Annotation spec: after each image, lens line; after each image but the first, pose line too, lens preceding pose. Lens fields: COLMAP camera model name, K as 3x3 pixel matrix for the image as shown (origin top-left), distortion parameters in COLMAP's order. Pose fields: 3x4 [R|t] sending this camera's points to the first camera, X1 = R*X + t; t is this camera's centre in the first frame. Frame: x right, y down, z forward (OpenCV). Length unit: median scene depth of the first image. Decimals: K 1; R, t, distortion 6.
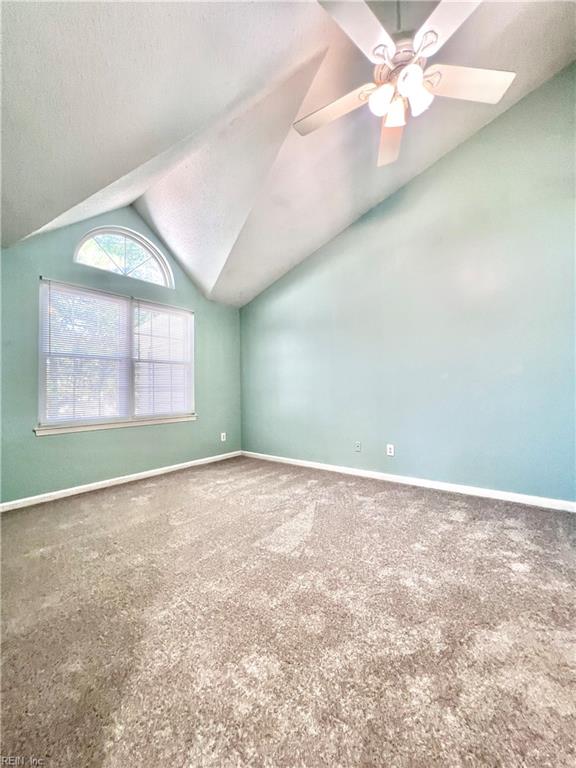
lens RADIAL K [[308.8, 0, 288.1], [0, 308.8, 383.4], [0, 0, 1]] dist [-0.002438, -0.000312]
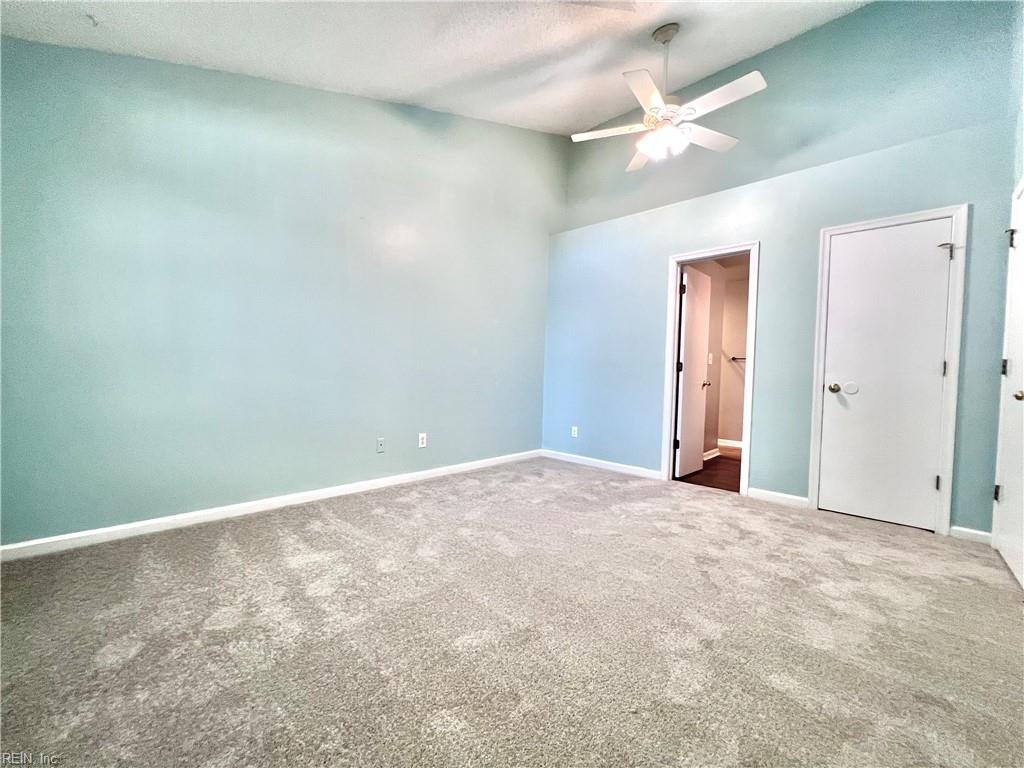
lens RADIAL K [[411.7, 0, 512.1], [0, 411.7, 384.8], [0, 0, 1]] dist [-0.002438, -0.000312]
pose [[0.082912, -0.009710, 0.996510, -0.686118], [-0.054463, 0.998414, 0.014260, 0.049633], [-0.995068, -0.055455, 0.082252, 0.696877]]
